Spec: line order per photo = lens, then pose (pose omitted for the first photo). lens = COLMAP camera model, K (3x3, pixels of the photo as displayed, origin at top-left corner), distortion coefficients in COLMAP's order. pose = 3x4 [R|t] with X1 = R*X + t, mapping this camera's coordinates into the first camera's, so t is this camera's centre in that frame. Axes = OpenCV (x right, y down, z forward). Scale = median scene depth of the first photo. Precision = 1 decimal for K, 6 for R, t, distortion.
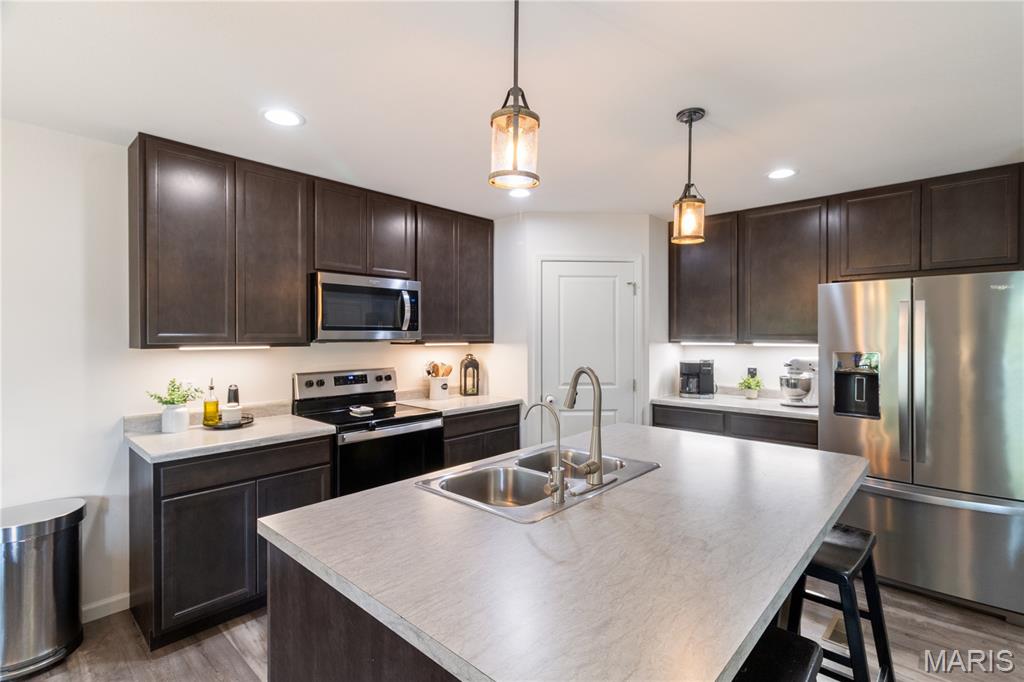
lens RADIAL K [[476.9, 0, 508.9], [0, 476.9, 336.7], [0, 0, 1]] dist [0.001953, 0.000691]
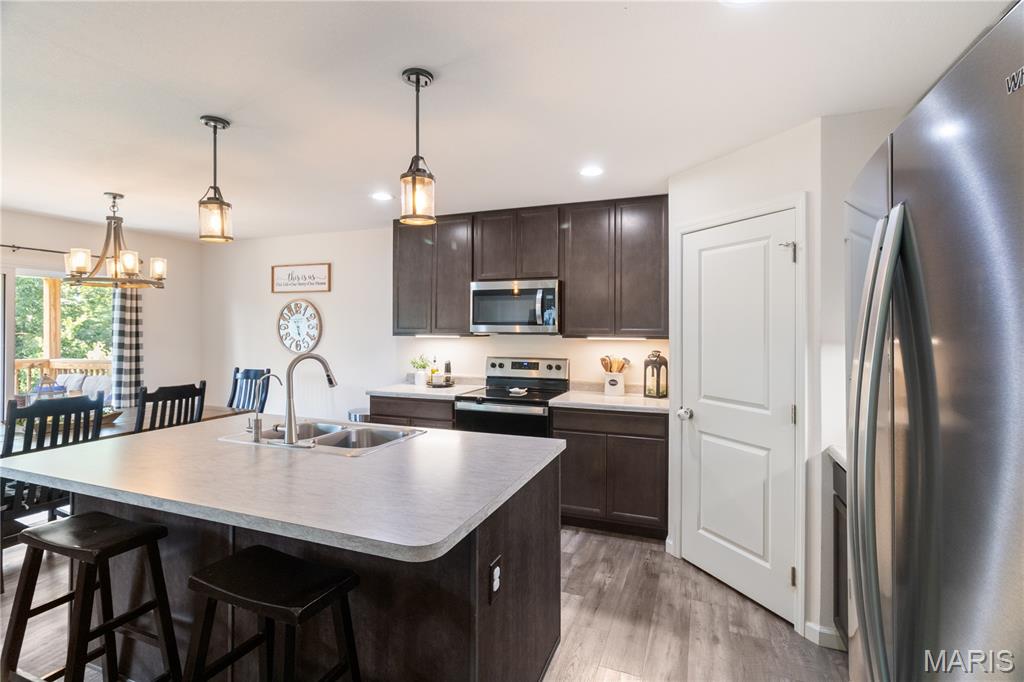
lens RADIAL K [[476.9, 0, 512.8], [0, 476.9, 326.2], [0, 0, 1]] dist [0.001953, 0.000691]
pose [[0.366958, -0.002073, -0.930235, 0.772145], [-0.004282, 0.999983, -0.003918, -0.005300], [0.930228, 0.005421, 0.366943, 0.510267]]
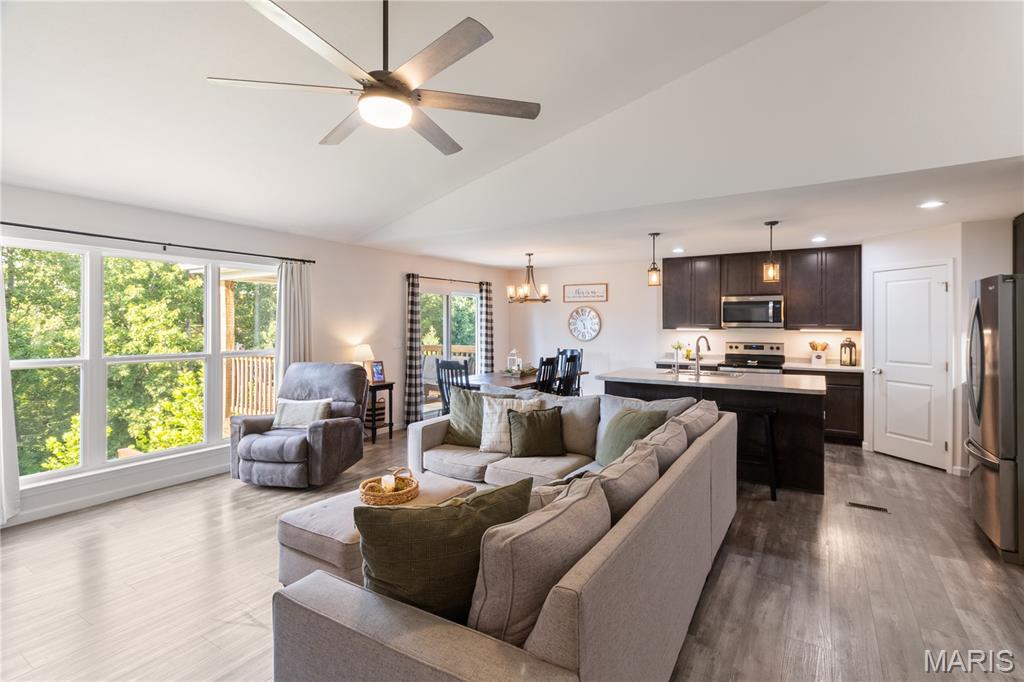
lens RADIAL K [[476.9, 0, 517.6], [0, 476.9, 322.2], [0, 0, 1]] dist [0.001953, 0.000691]
pose [[0.184228, -0.002265, -0.982881, 1.404033], [-0.002610, 0.999993, -0.002794, -0.005541], [0.982880, 0.003080, 0.184221, -0.324465]]
